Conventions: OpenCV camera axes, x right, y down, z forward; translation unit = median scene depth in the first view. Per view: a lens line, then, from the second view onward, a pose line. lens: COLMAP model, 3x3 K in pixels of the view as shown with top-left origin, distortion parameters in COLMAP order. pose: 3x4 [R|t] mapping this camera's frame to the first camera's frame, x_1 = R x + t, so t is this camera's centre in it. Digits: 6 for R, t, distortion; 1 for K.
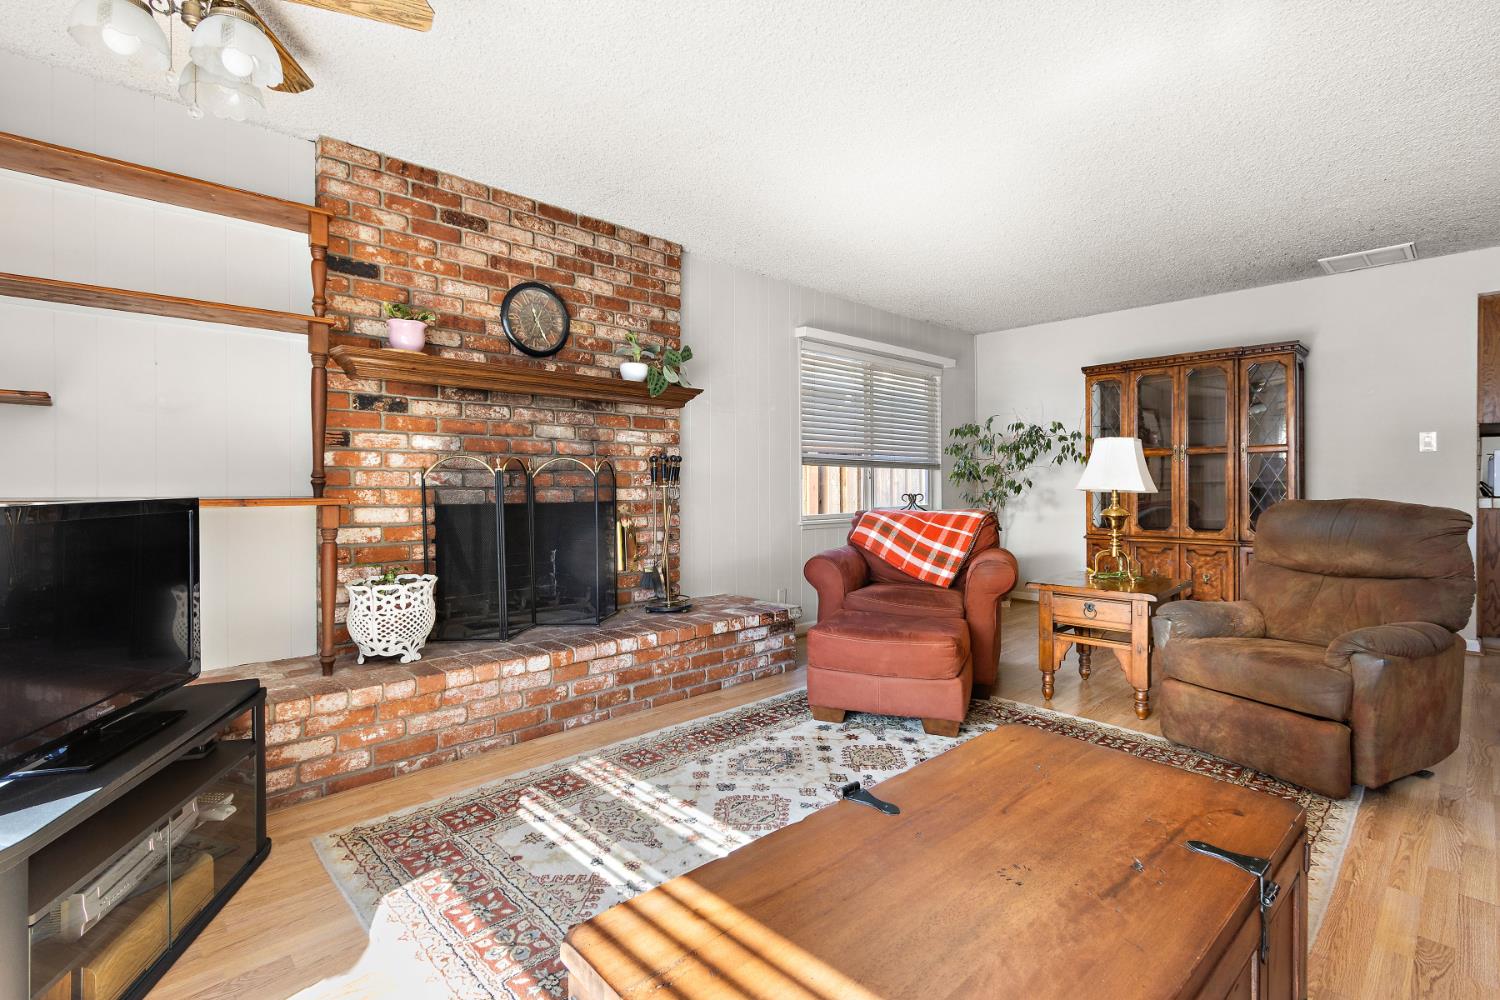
lens RADIAL K [[692.4, 0, 741.0], [0, 692.4, 486.3], [0, 0, 1]] dist [0.002259, -0.000349]
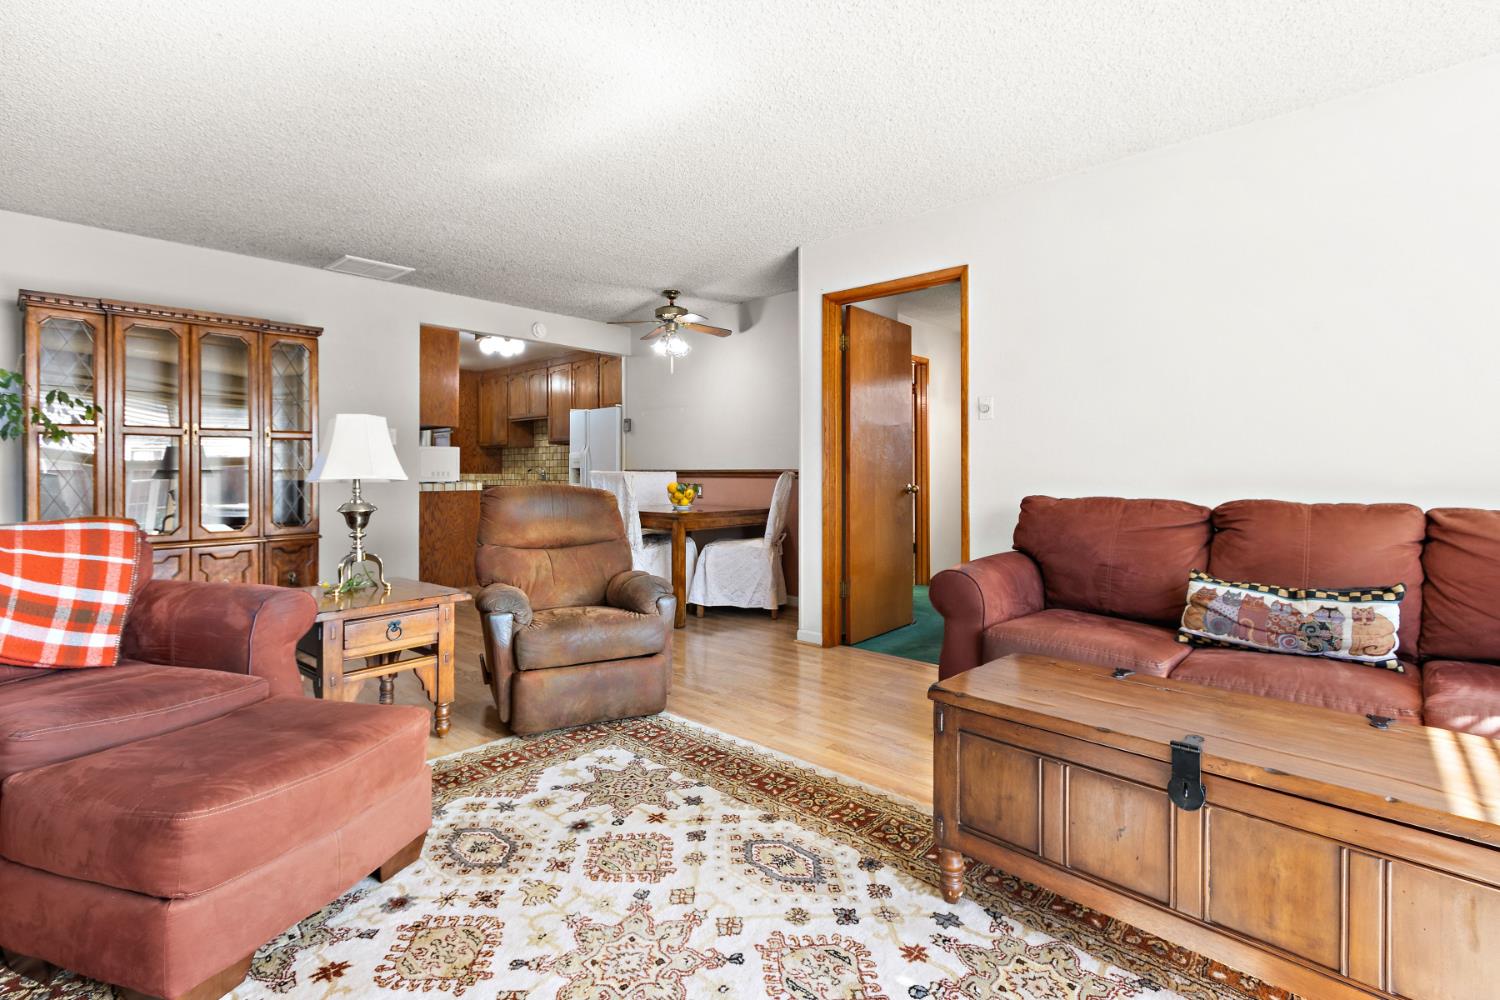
lens RADIAL K [[696.8, 0, 747.0], [0, 696.8, 470.9], [0, 0, 1]] dist [0.002027, -0.000113]
pose [[-0.069731, 0.003684, 0.997559, -0.359151], [0.004055, 0.999986, -0.003410, -0.000188], [-0.997558, 0.003807, -0.069745, 0.710079]]
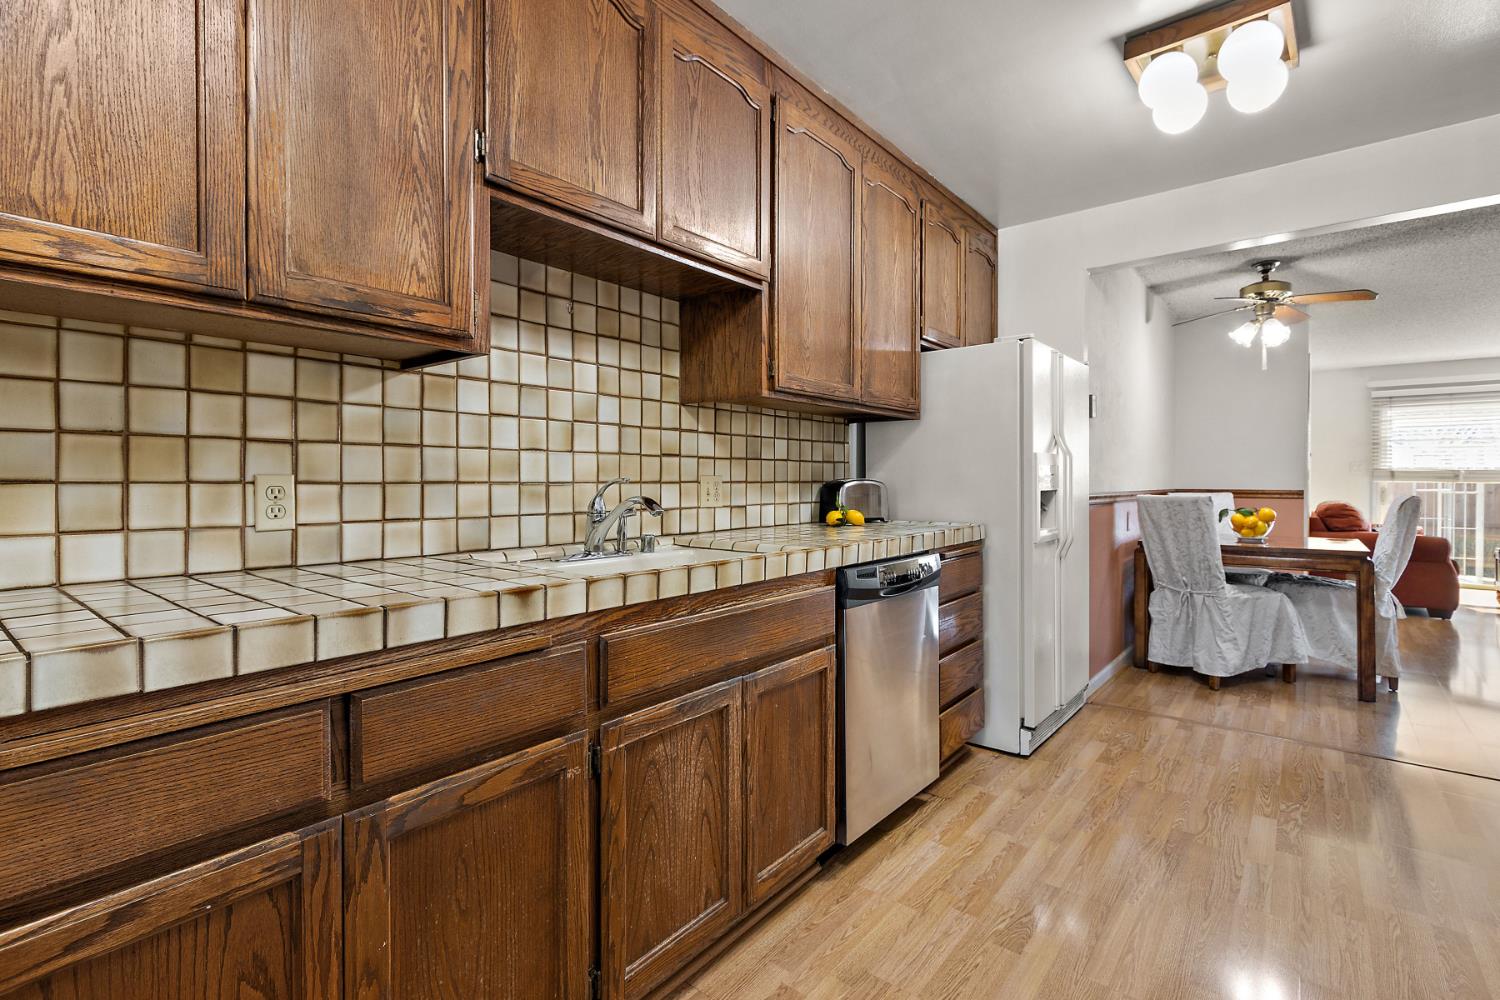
lens RADIAL K [[692.4, 0, 741.0], [0, 692.4, 486.3], [0, 0, 1]] dist [0.002259, -0.000349]
pose [[-0.992141, 0.000142, -0.125125, 2.771675], [-0.001326, 0.999931, 0.011654, -0.037208], [0.125119, 0.011728, -0.992072, 2.086786]]
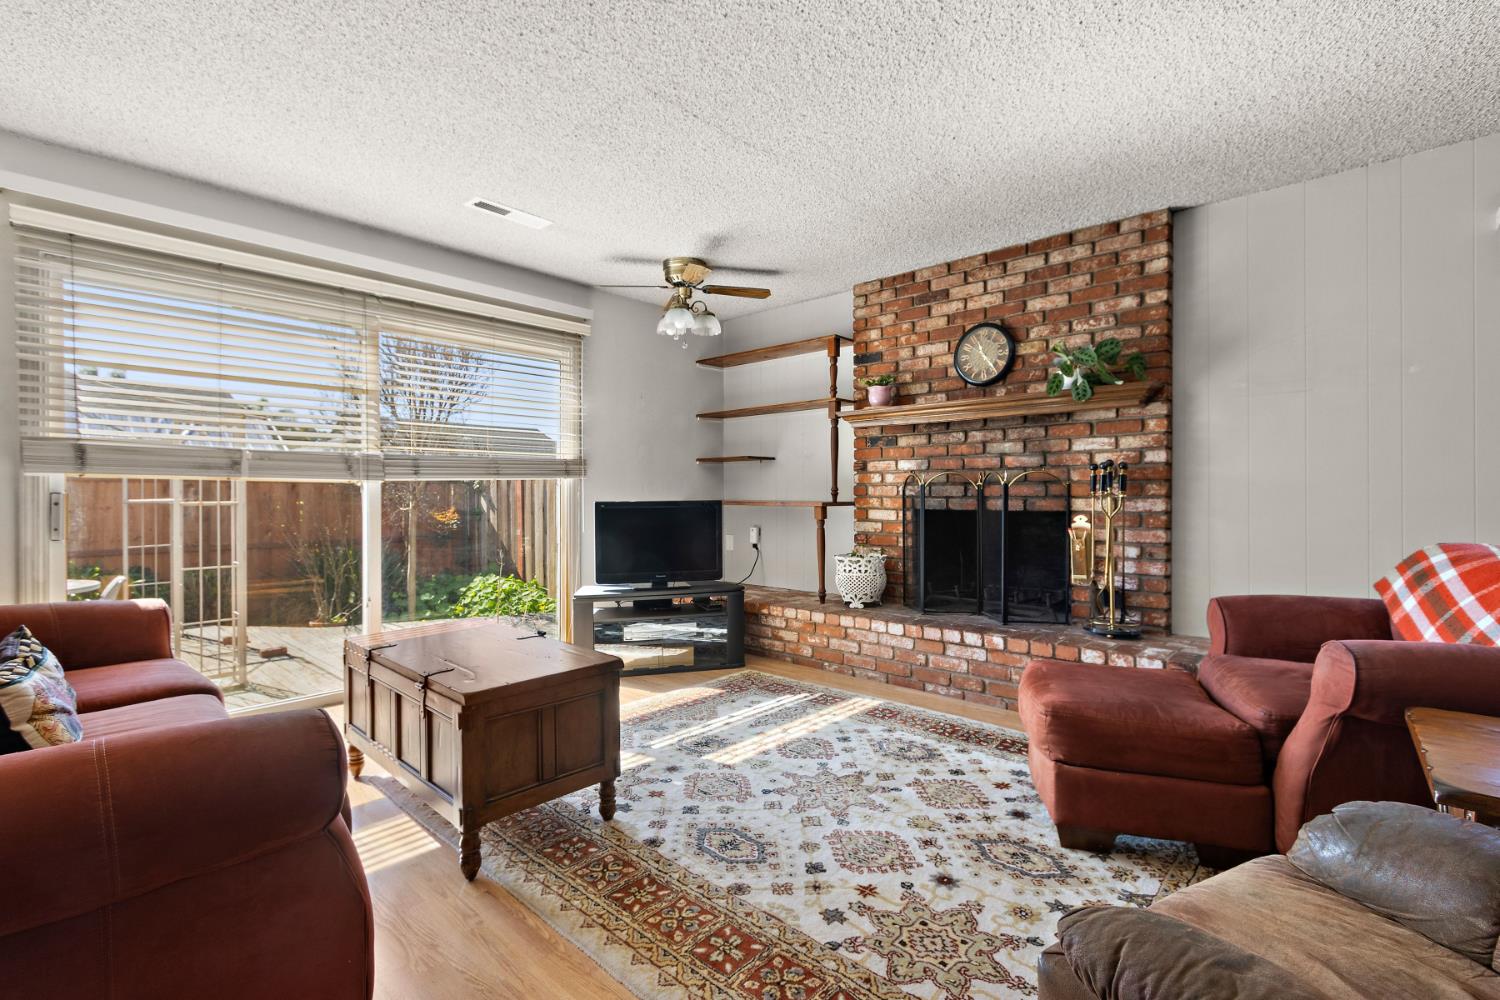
lens RADIAL K [[680.0, 0, 753.1], [0, 680.0, 495.7], [0, 0, 1]] dist [-0.000287, -0.000049]
pose [[0.076562, 0.002954, -0.997060, 0.958404], [-0.000931, 0.999995, 0.002891, -0.004099], [0.997064, 0.000707, 0.076565, 0.604871]]
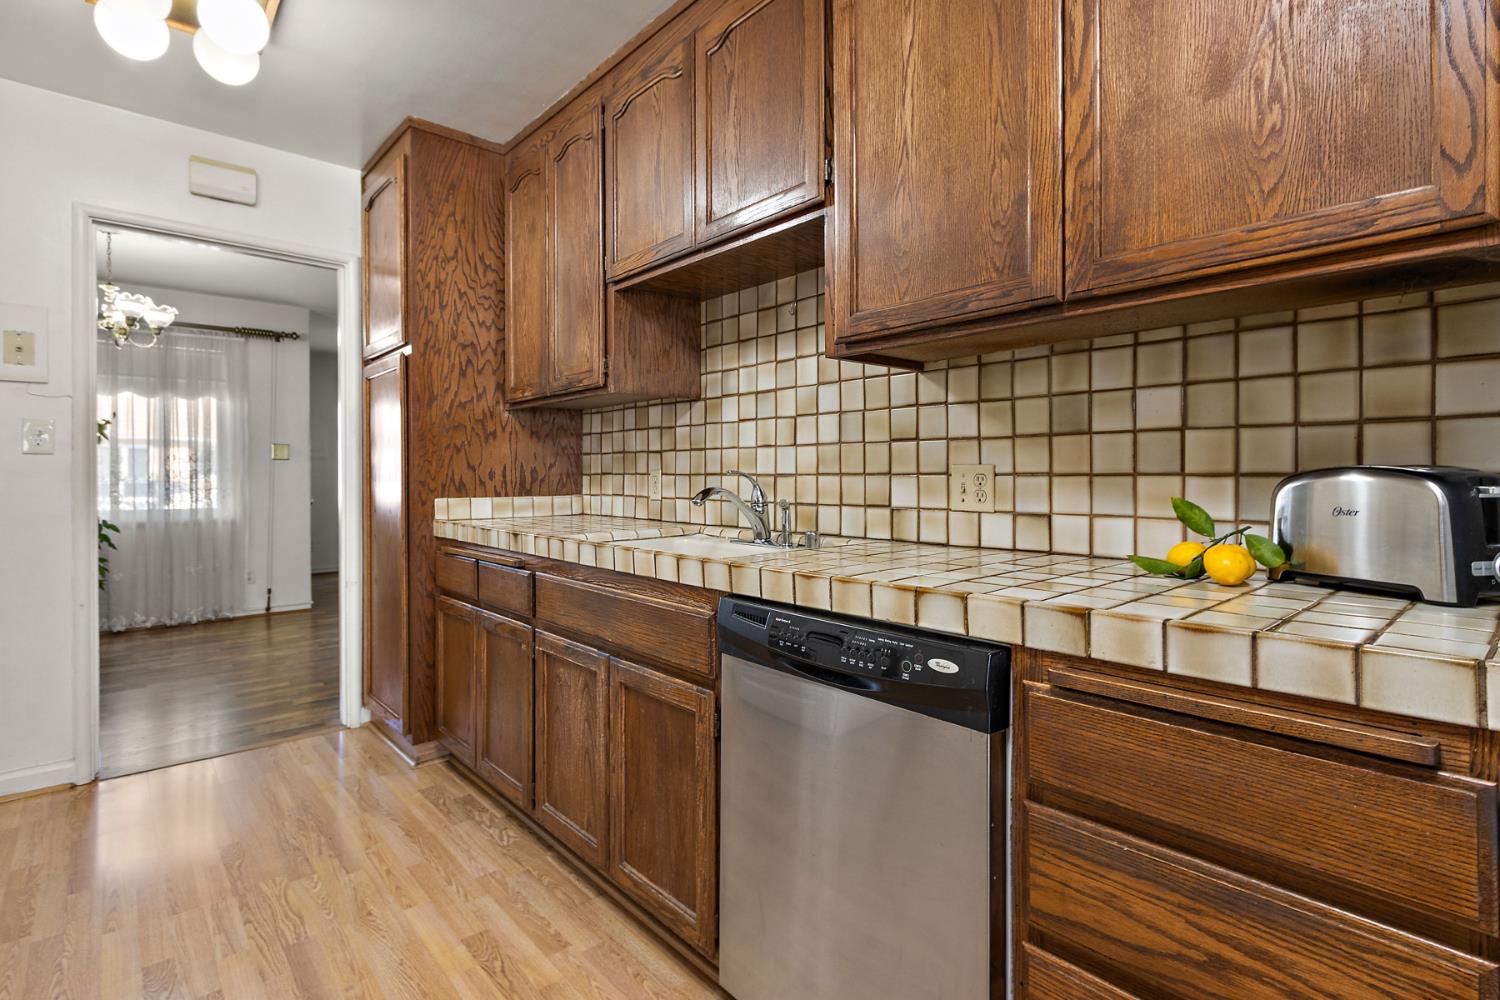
lens RADIAL K [[716.8, 0, 747.3], [0, 716.8, 477.1], [0, 0, 1]] dist [0.000417, -0.000245]
pose [[0.032318, -0.005253, 0.999464, 2.085456], [0.005551, 0.999972, 0.005076, -0.033873], [-0.999462, 0.005384, 0.032347, 1.393208]]
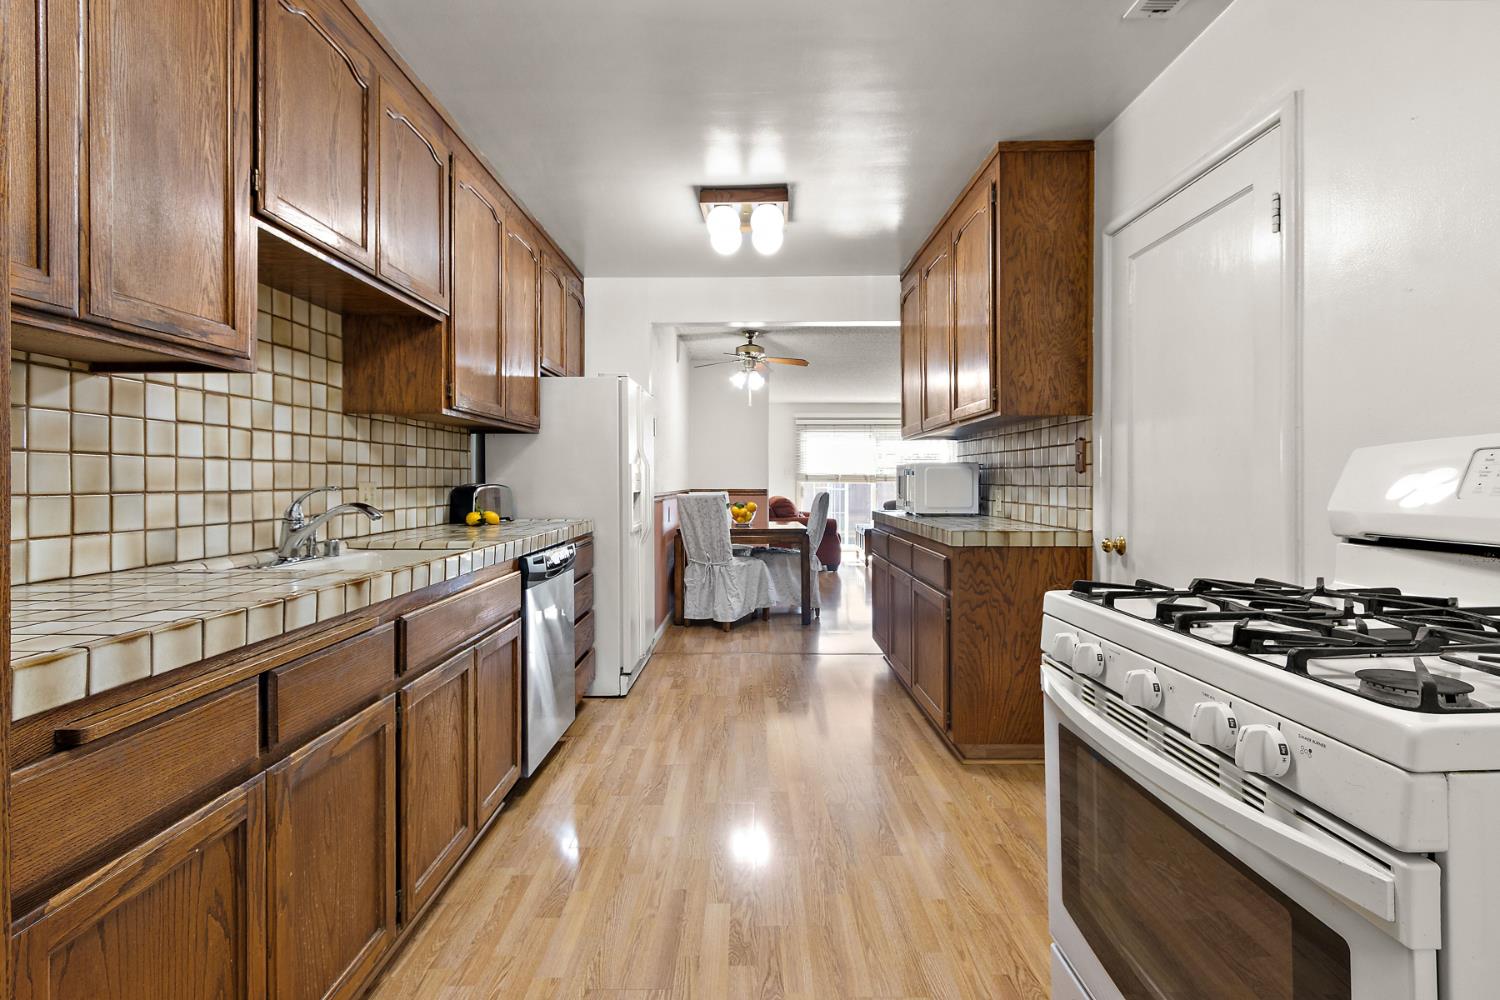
lens RADIAL K [[692.4, 0, 741.0], [0, 692.4, 486.3], [0, 0, 1]] dist [0.002259, -0.000349]
pose [[-0.696791, 0.005829, -0.717250, 3.011850], [-0.002336, 0.999943, 0.010396, -0.045525], [0.717270, 0.008919, -0.696738, 2.210843]]
